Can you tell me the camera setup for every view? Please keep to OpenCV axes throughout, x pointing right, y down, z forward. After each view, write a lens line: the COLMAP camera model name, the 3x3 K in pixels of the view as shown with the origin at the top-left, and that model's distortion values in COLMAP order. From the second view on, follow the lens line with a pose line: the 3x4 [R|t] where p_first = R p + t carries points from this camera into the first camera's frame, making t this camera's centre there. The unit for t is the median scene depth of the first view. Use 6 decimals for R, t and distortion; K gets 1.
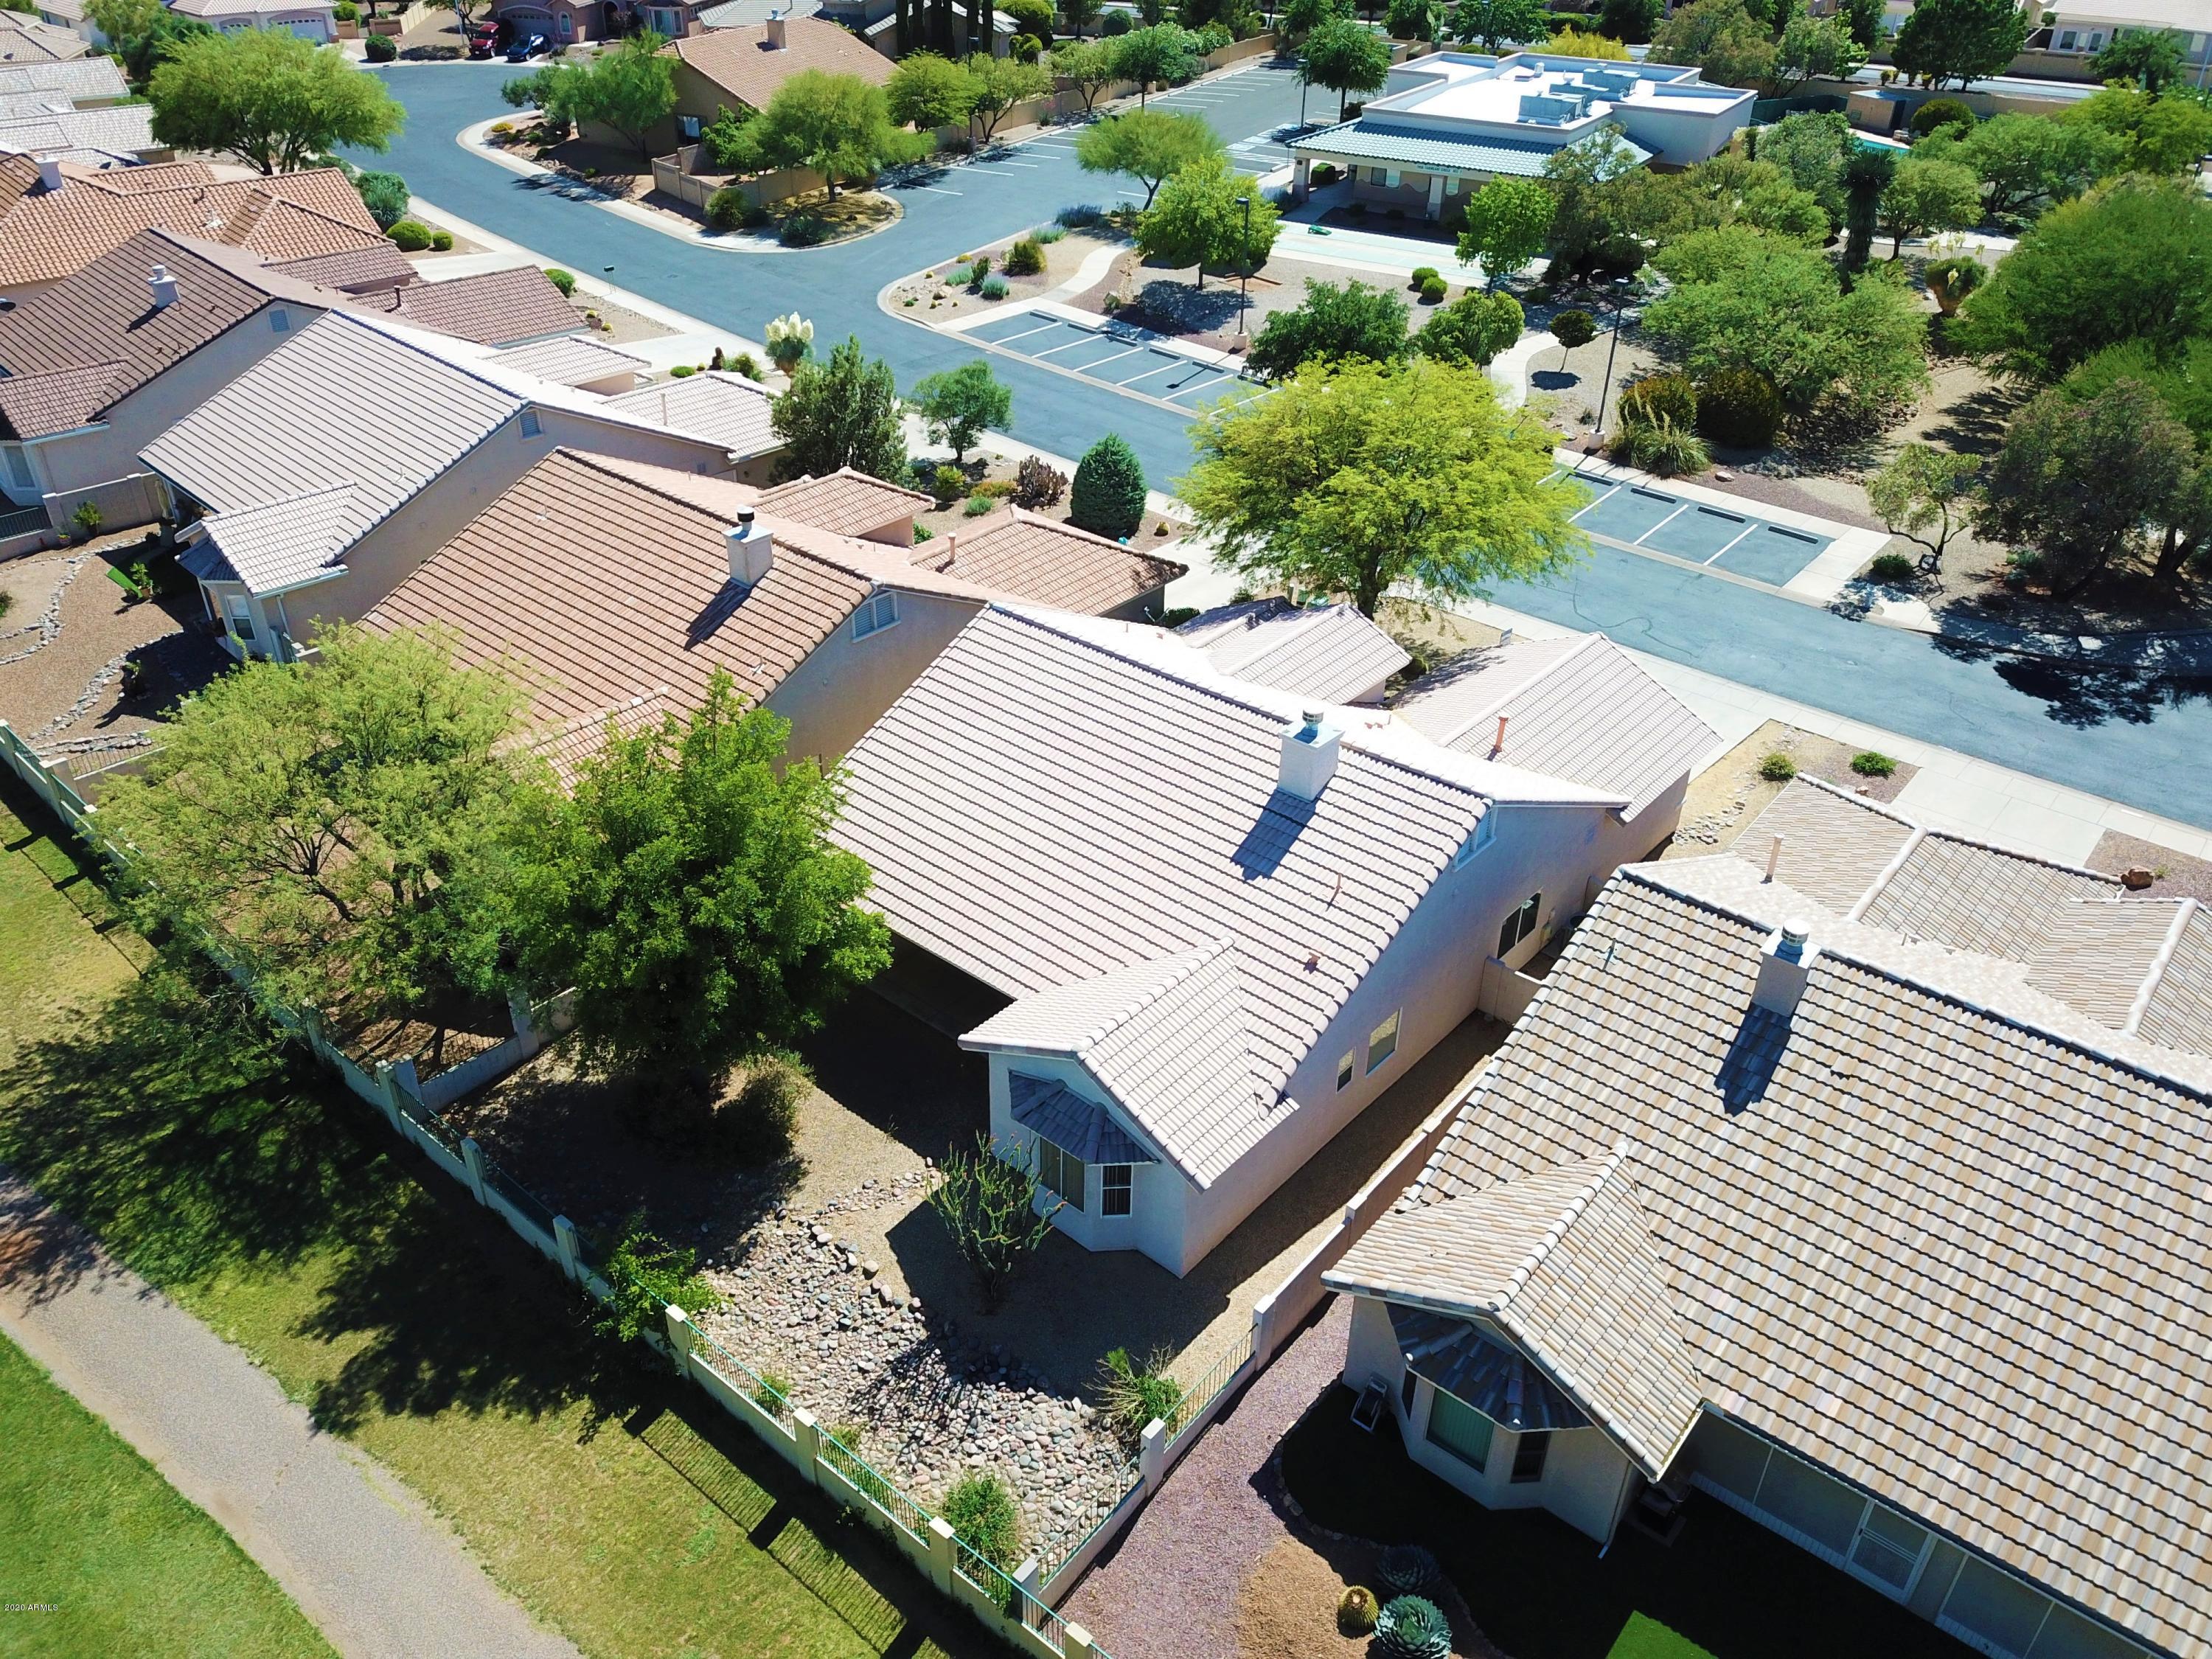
lens RADIAL K [[1696.5, 0, 1101.1], [0, 1696.5, 827.8], [0, 0, 1]] dist [0.016517, -0.005940]
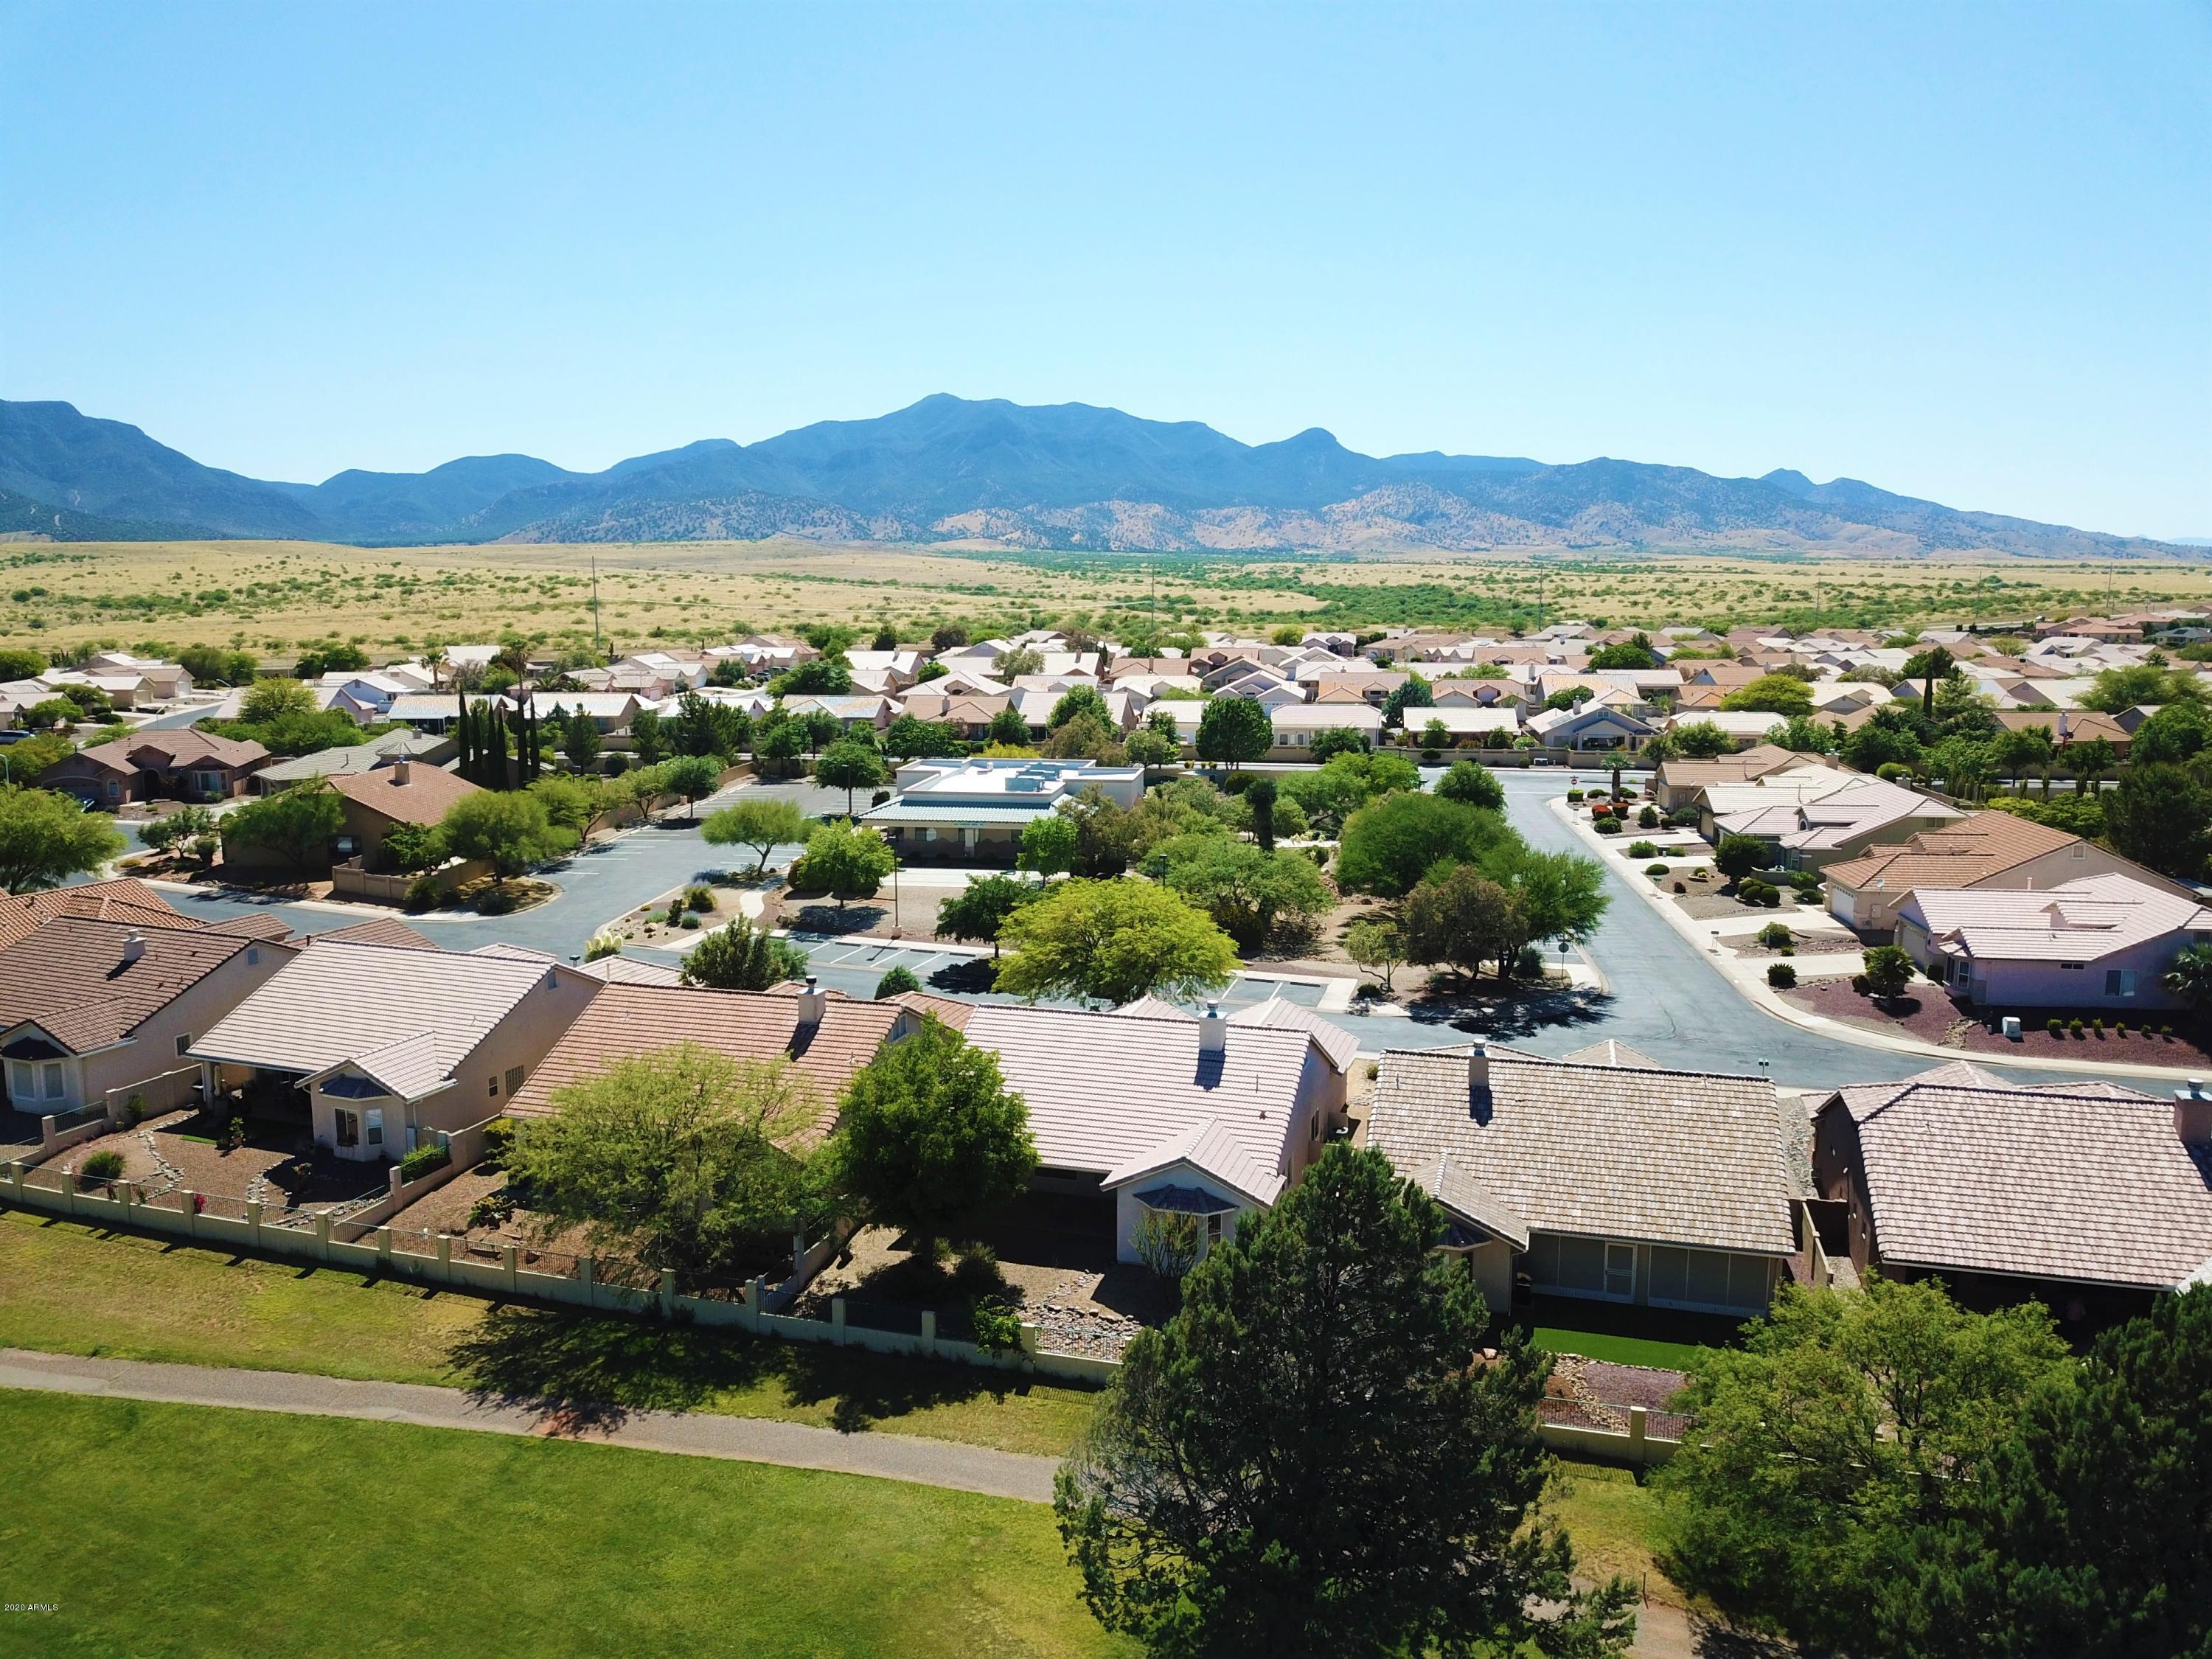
lens RADIAL K [[1696.5, 0, 1108.8], [0, 1696.5, 830.3], [0, 0, 1]] dist [0.016517, -0.005940]
pose [[0.909867, -0.070015, 0.408950, -0.442518], [0.228754, 0.906966, -0.353672, 0.237713], [-0.346142, 0.415344, 0.841235, -0.378197]]
